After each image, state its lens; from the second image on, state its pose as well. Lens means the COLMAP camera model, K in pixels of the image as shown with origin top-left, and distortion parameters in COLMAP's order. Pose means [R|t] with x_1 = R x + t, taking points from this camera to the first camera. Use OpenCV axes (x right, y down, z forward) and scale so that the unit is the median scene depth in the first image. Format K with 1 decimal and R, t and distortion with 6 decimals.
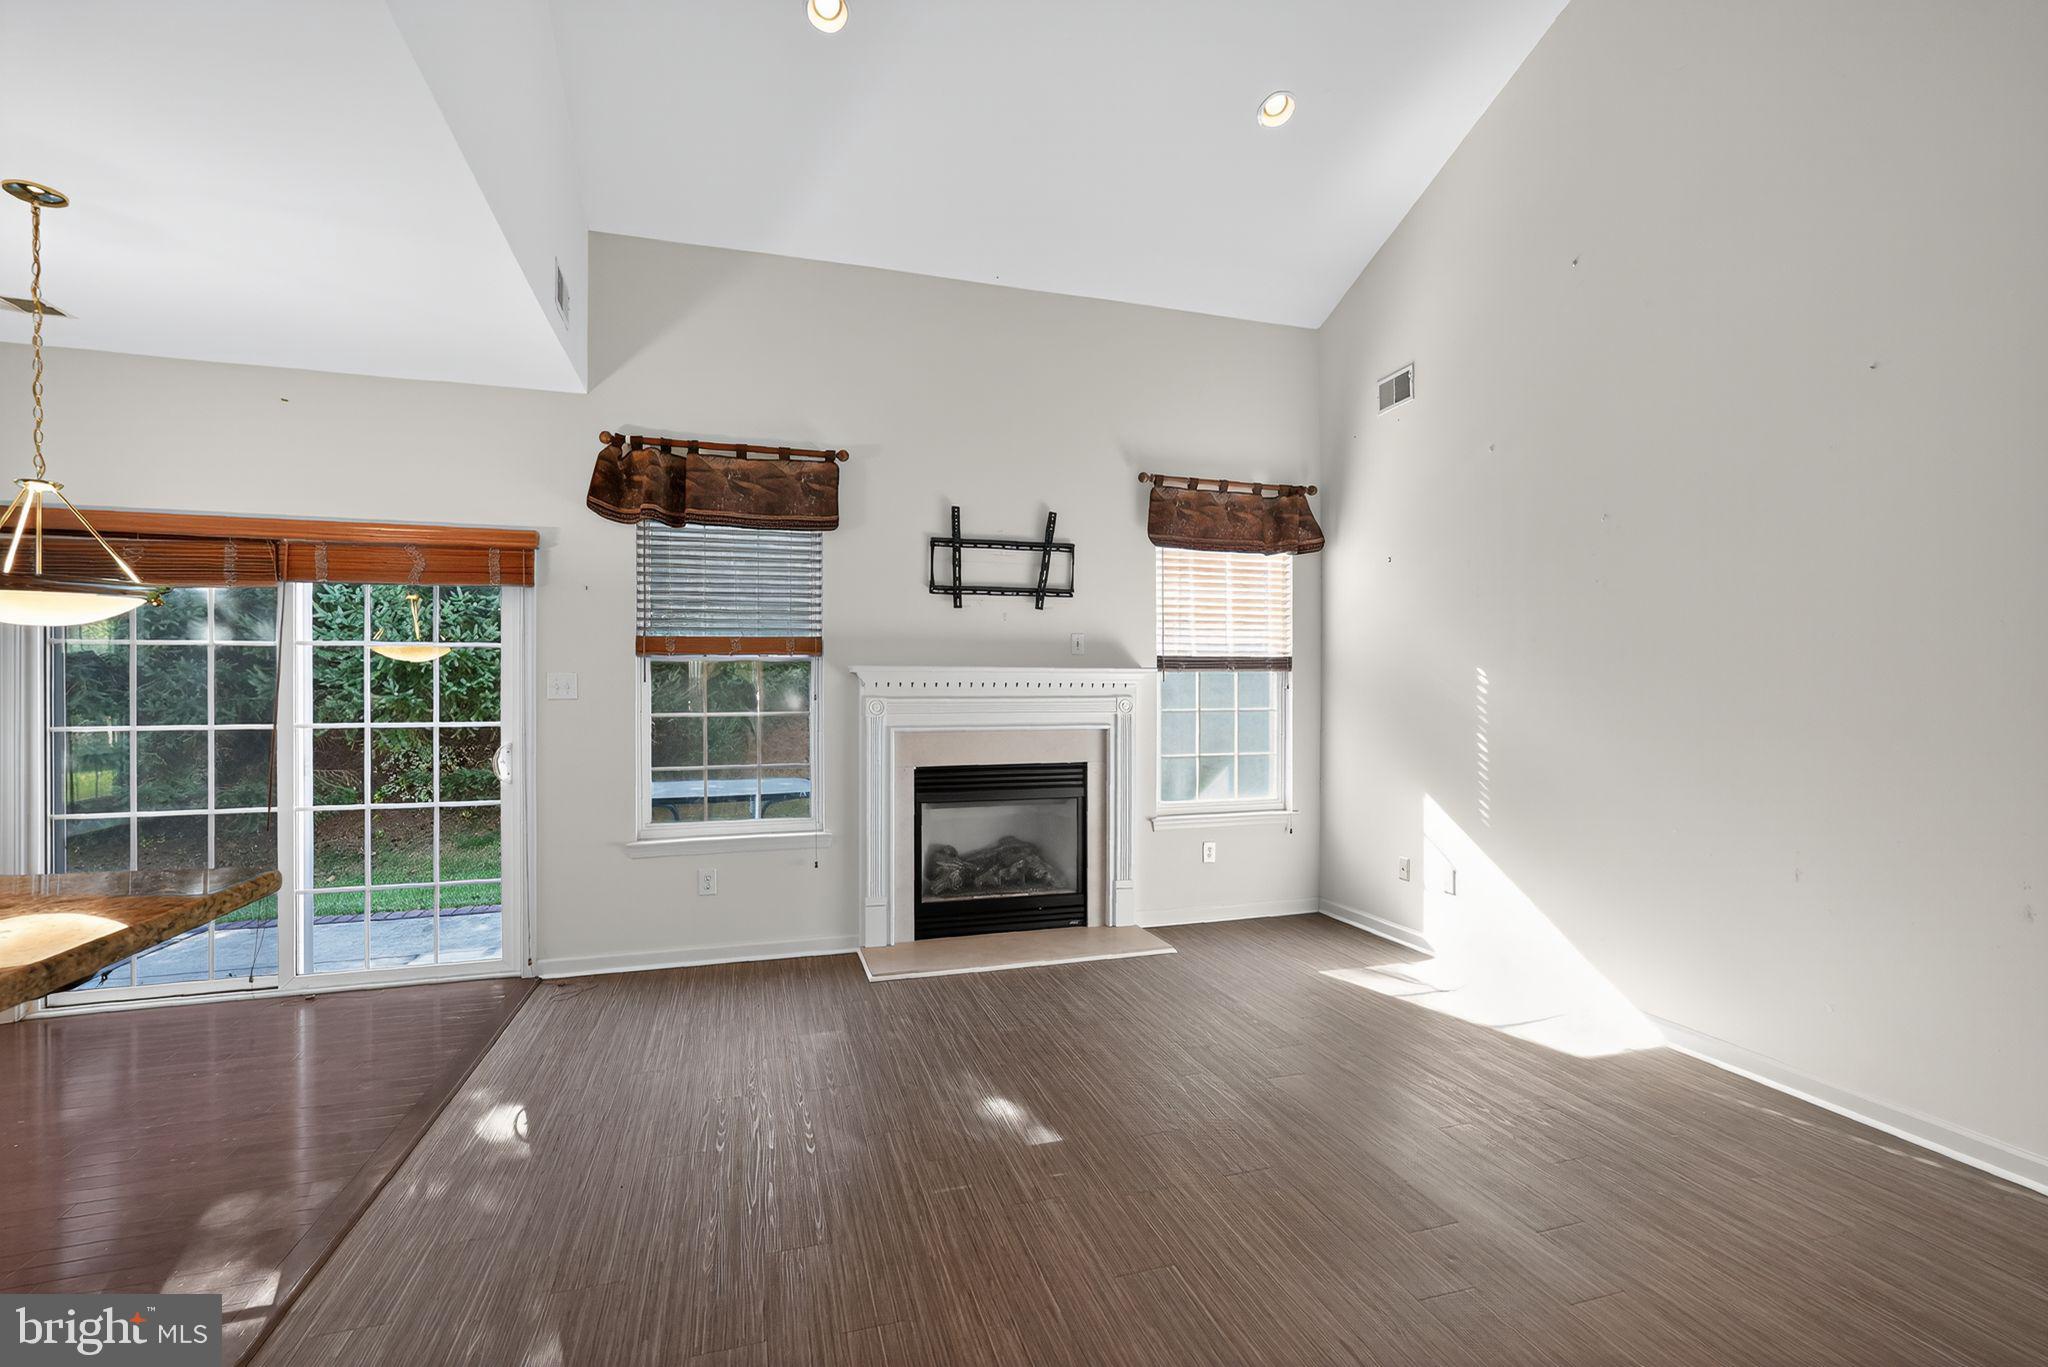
lens RADIAL K [[911.3, 0, 1033.9], [0, 911.3, 687.0], [0, 0, 1]] dist [-0.004838, 0.000277]
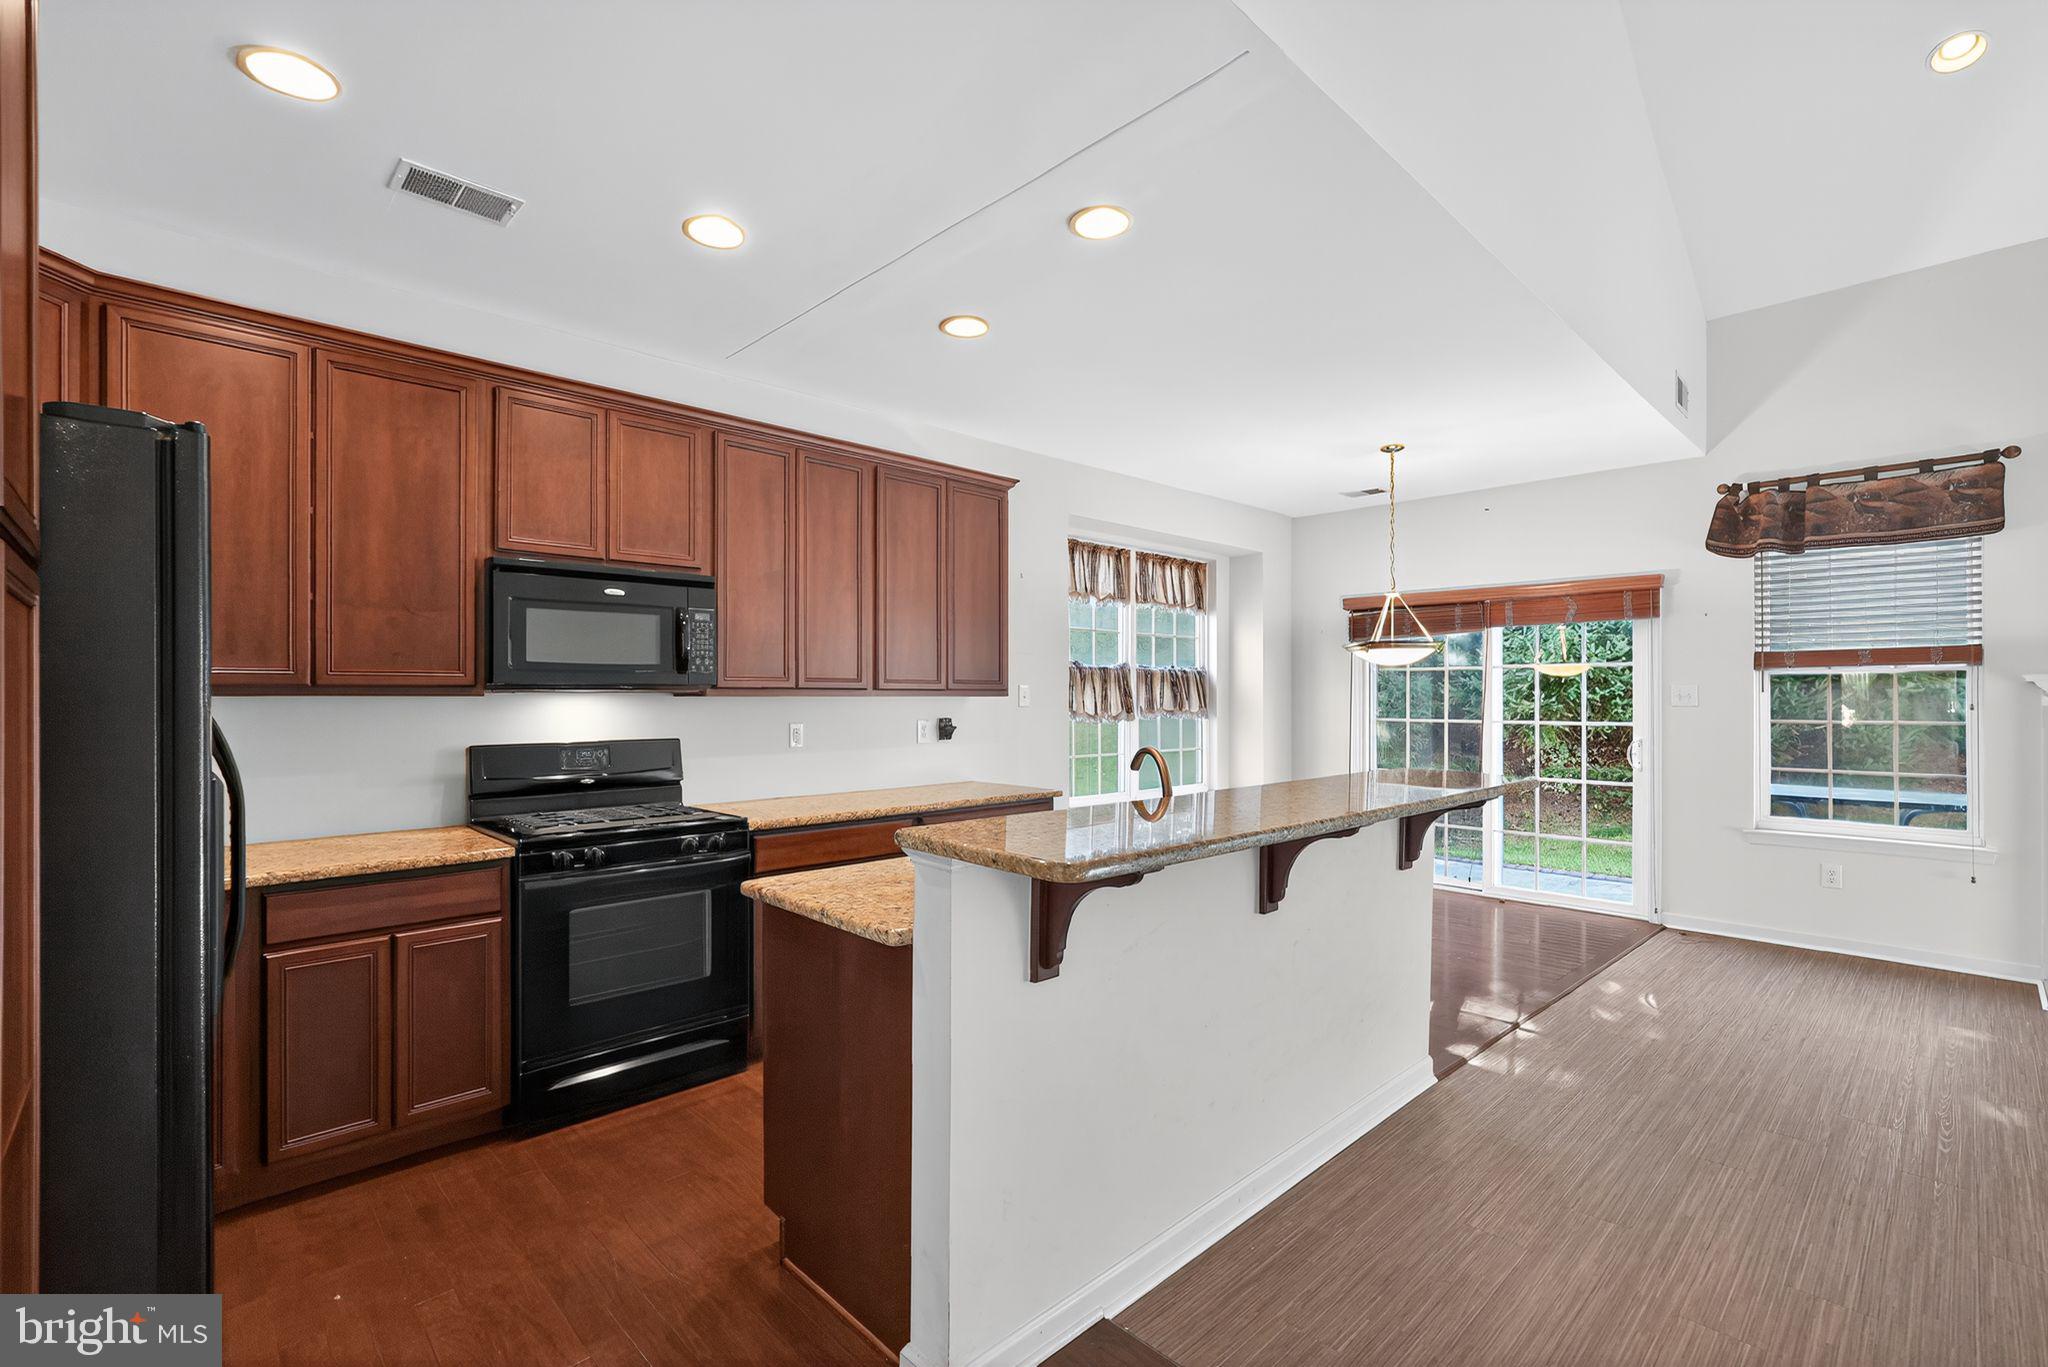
lens RADIAL K [[910.6, 0, 1031.0], [0, 910.6, 689.3], [0, 0, 1]] dist [0.004576, 0.000970]
pose [[0.445892, -0.003122, -0.895081, 0.180480], [-0.001186, 0.999991, -0.004079, -0.002887], [0.895086, 0.002881, 0.445885, -0.319916]]
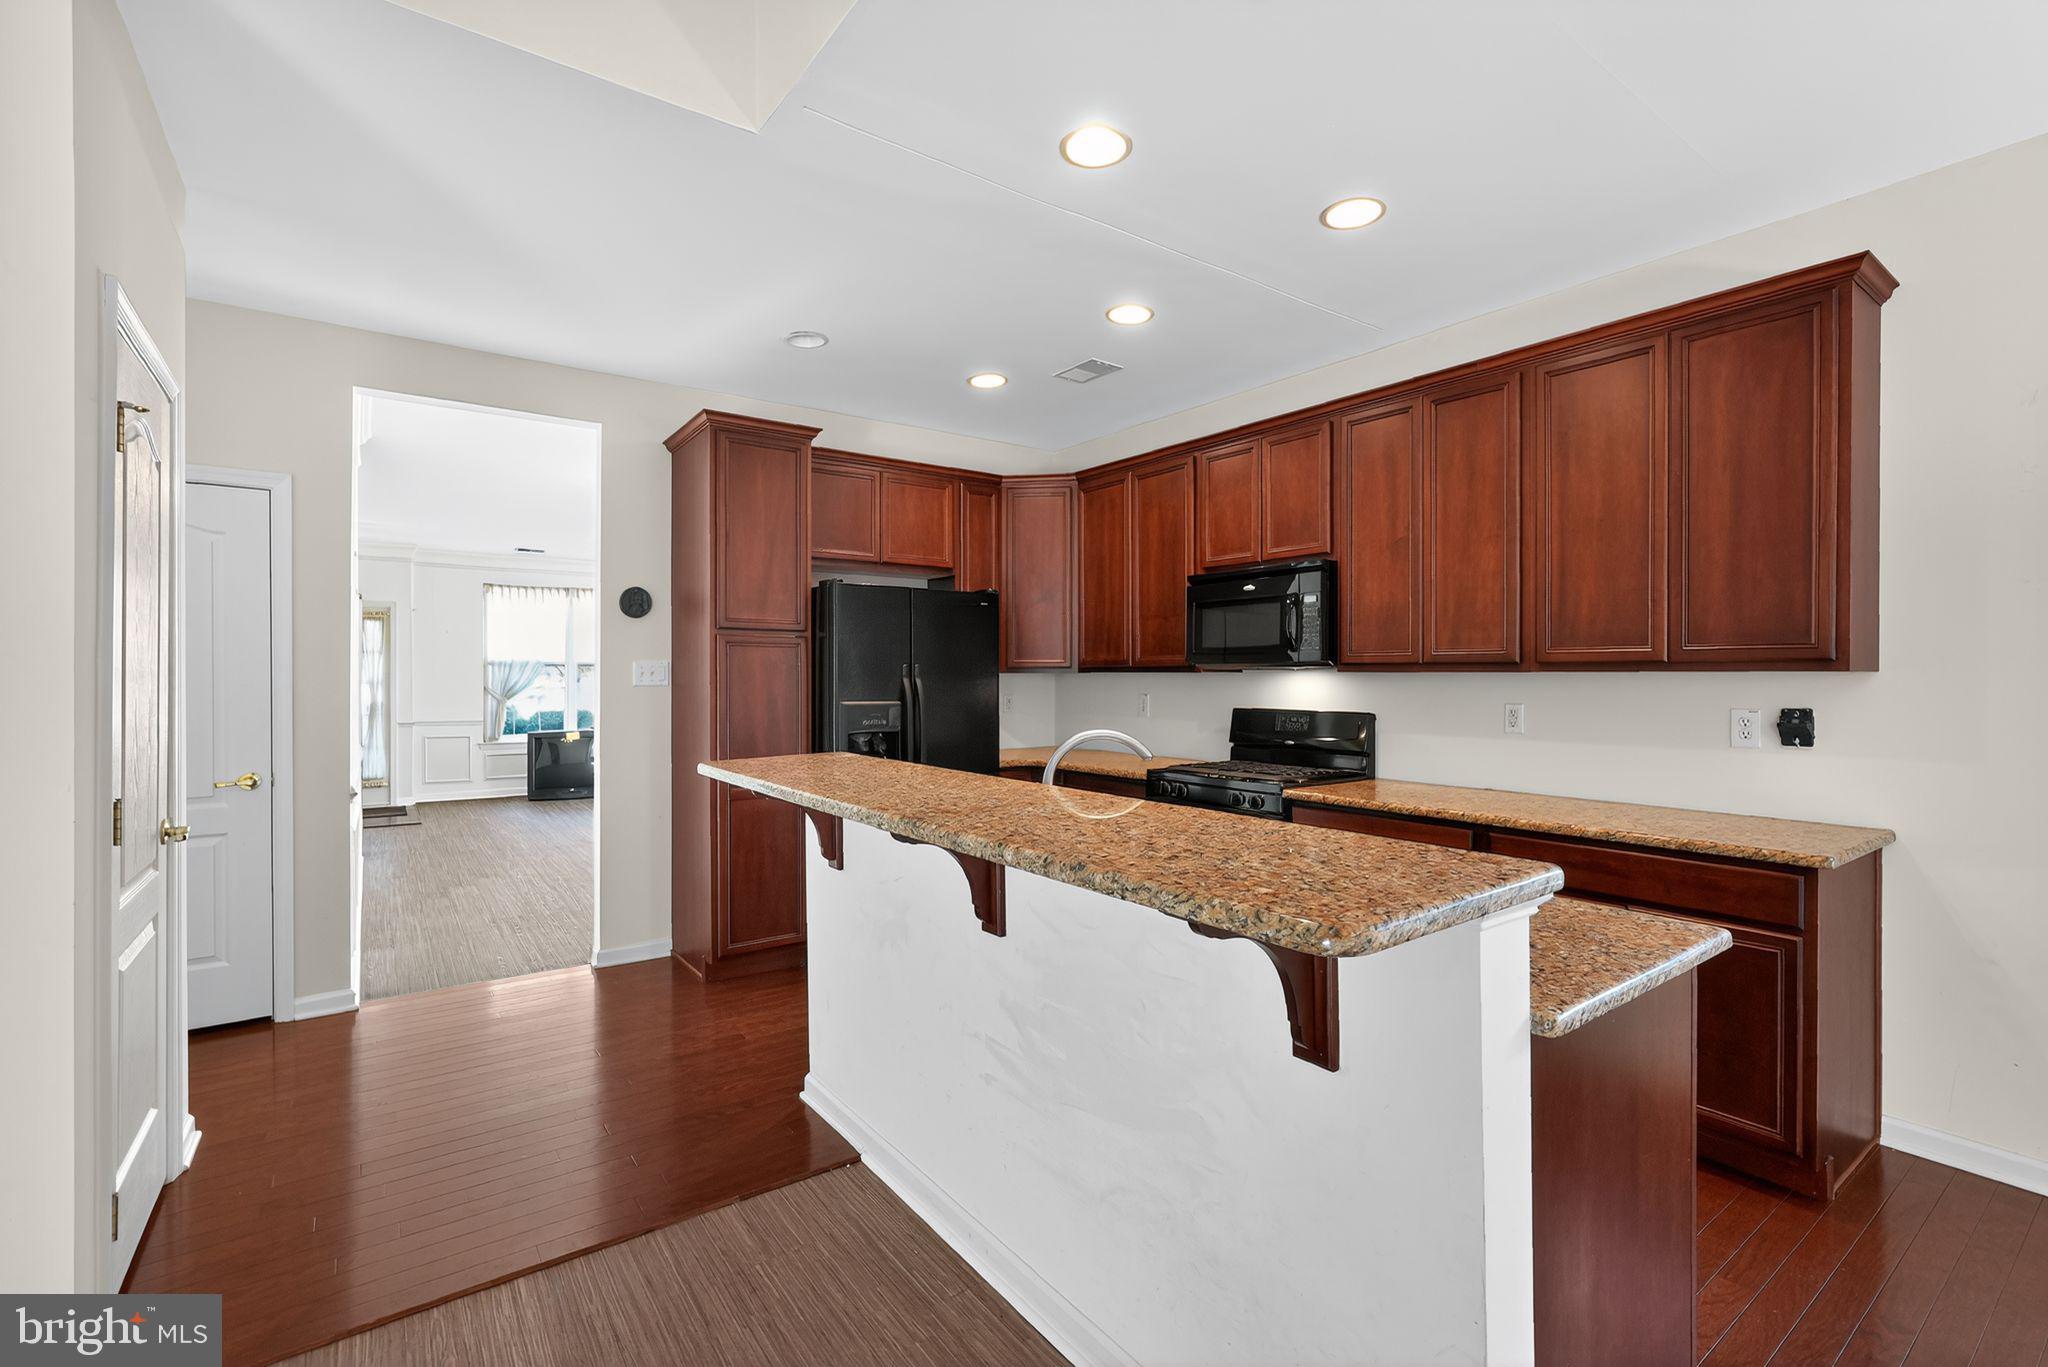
lens RADIAL K [[906.3, 0, 1010.6], [0, 906.3, 682.1], [0, 0, 1]] dist [-0.002993, -0.000121]
pose [[-0.949962, 0.003831, -0.312342, -0.104102], [0.001243, 0.999963, 0.008482, 0.001933], [0.312363, 0.007670, -0.949932, 0.432718]]
